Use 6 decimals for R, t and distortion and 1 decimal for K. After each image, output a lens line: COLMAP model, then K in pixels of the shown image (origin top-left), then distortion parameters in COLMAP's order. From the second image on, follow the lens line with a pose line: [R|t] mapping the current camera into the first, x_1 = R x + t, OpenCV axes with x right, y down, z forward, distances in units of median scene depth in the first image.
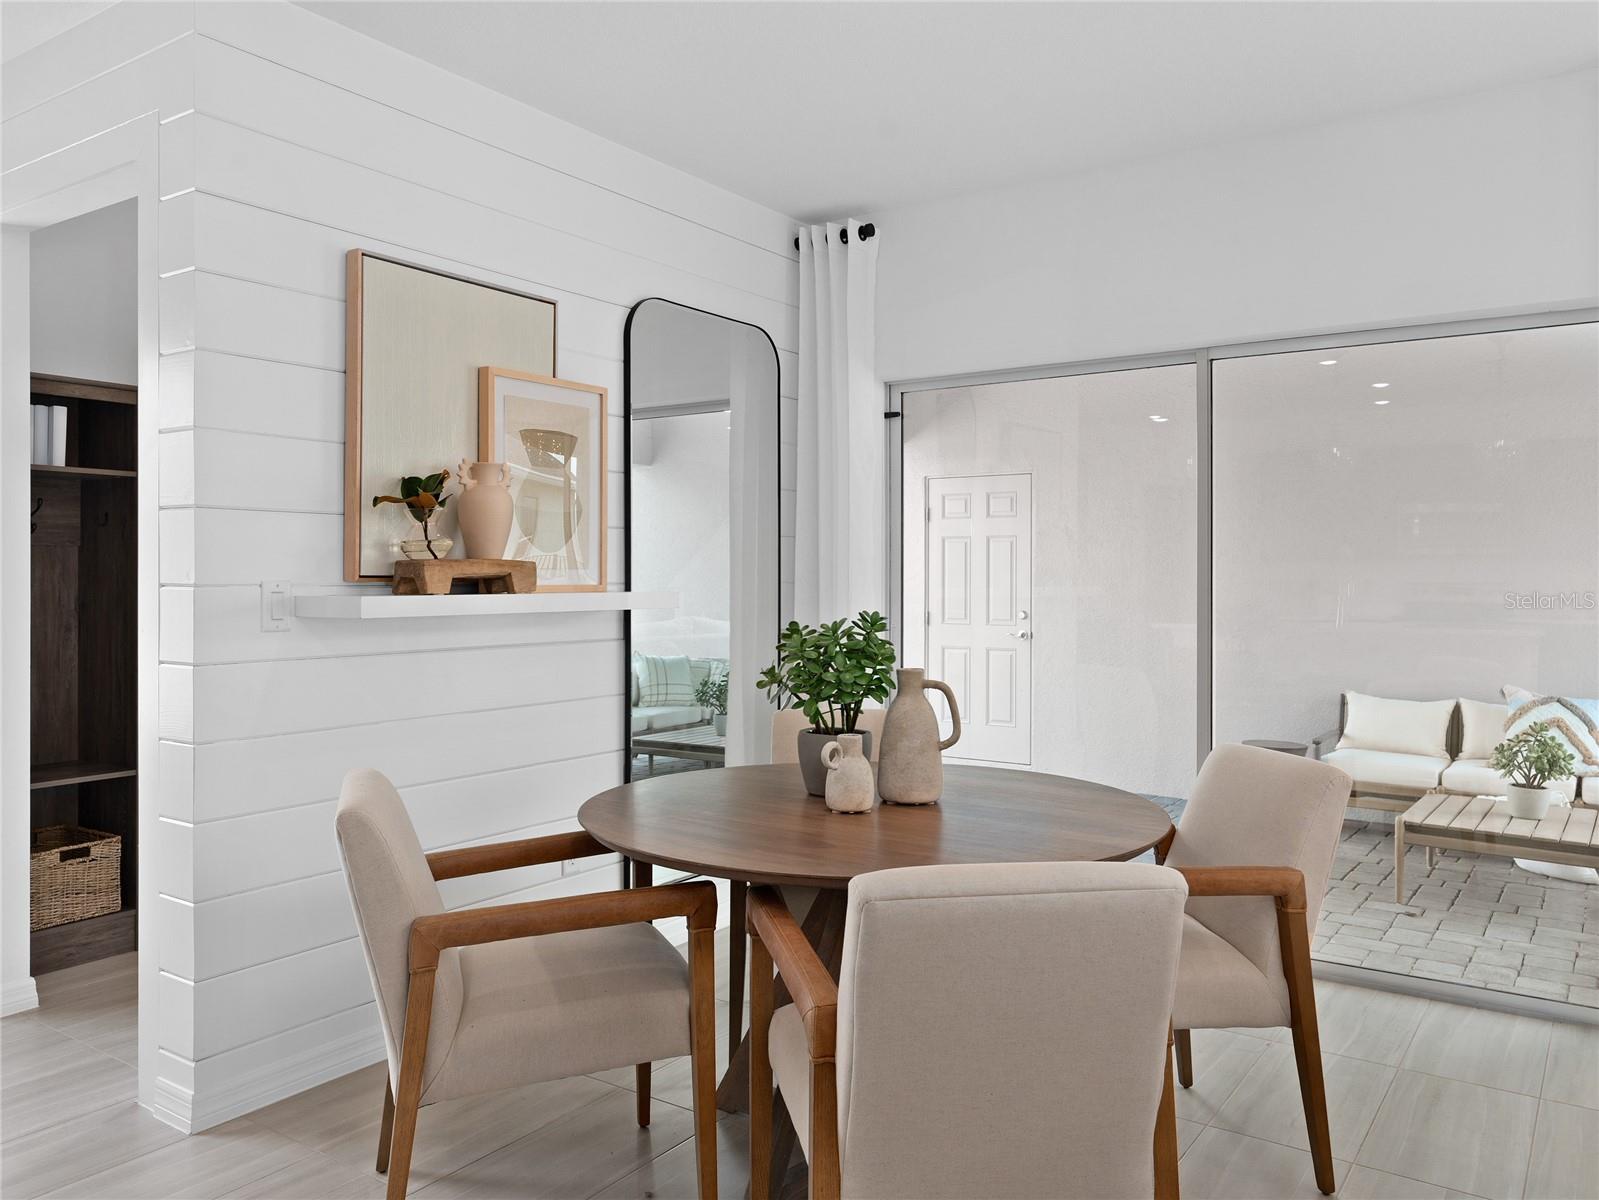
lens RADIAL K [[1176.6, 0, 803.7], [0, 1176.6, 578.7], [0, 0, 1]] dist [-0.006387, -0.001296]
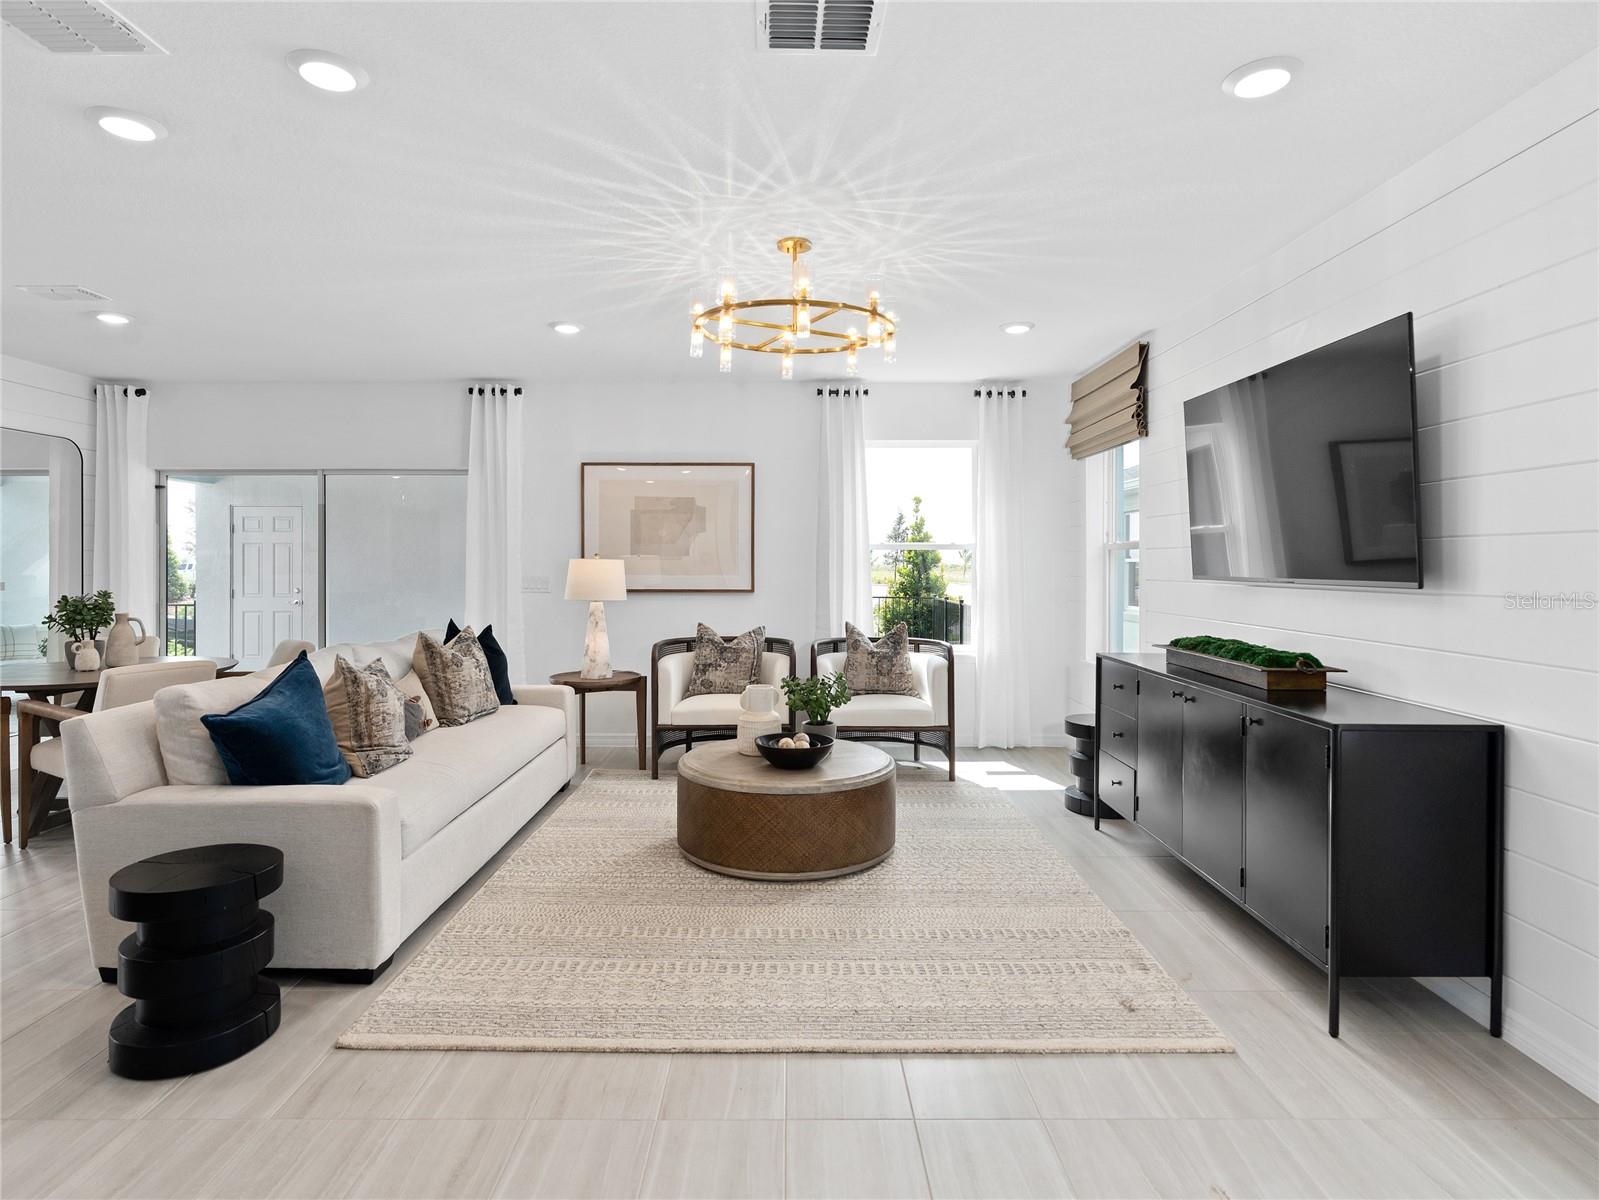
lens RADIAL K [[860.2, 0, 795.7], [0, 860.2, 559.7], [0, 0, 1]] dist [-0.006606, 0.000901]
pose [[0.819309, 0.000856, 0.573351, 0.184804], [0.000947, 0.999996, -0.002846, -0.024833], [-0.573351, 0.002875, 0.819305, -1.086528]]
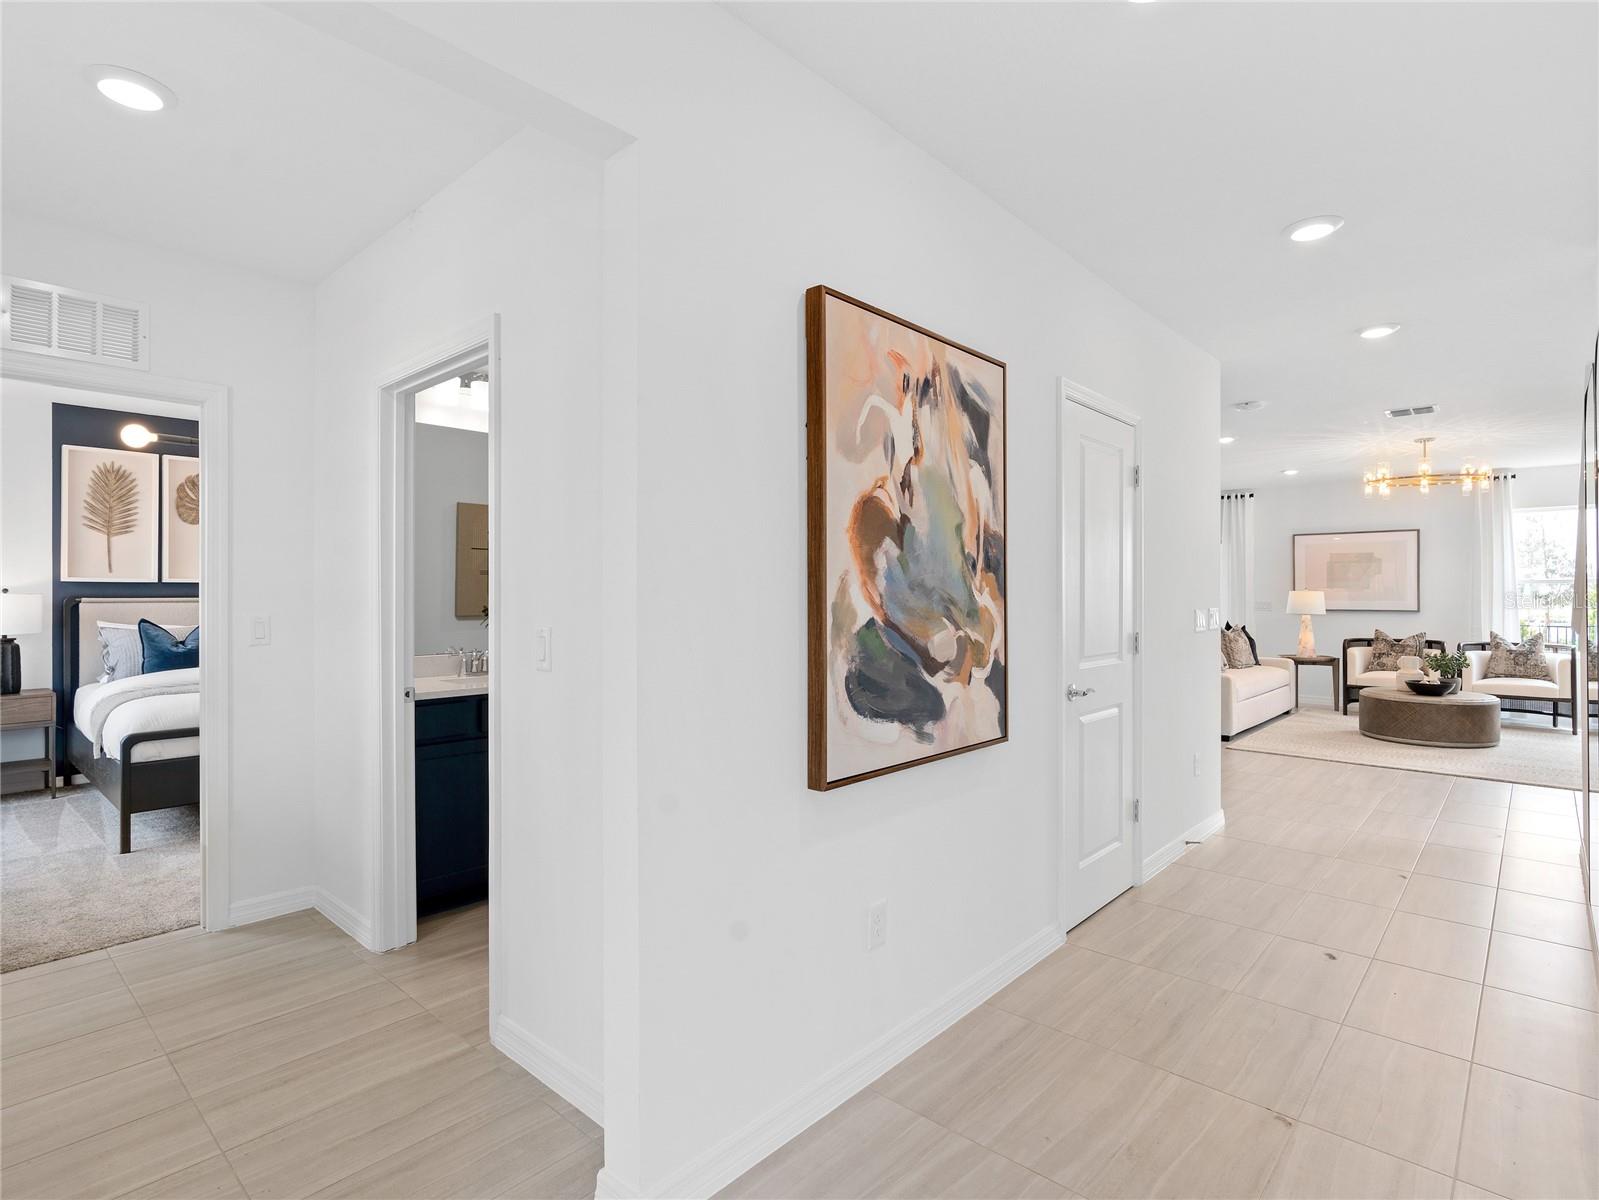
lens RADIAL K [[820.4, 0, 798.2], [0, 820.4, 591.0], [0, 0, 1]] dist [-0.016208, 0.008153]
pose [[0.990641, -0.002490, -0.136471, -0.582013], [0.001735, 0.999983, -0.005649, -0.017853], [0.136483, 0.005359, 0.990628, -2.640121]]
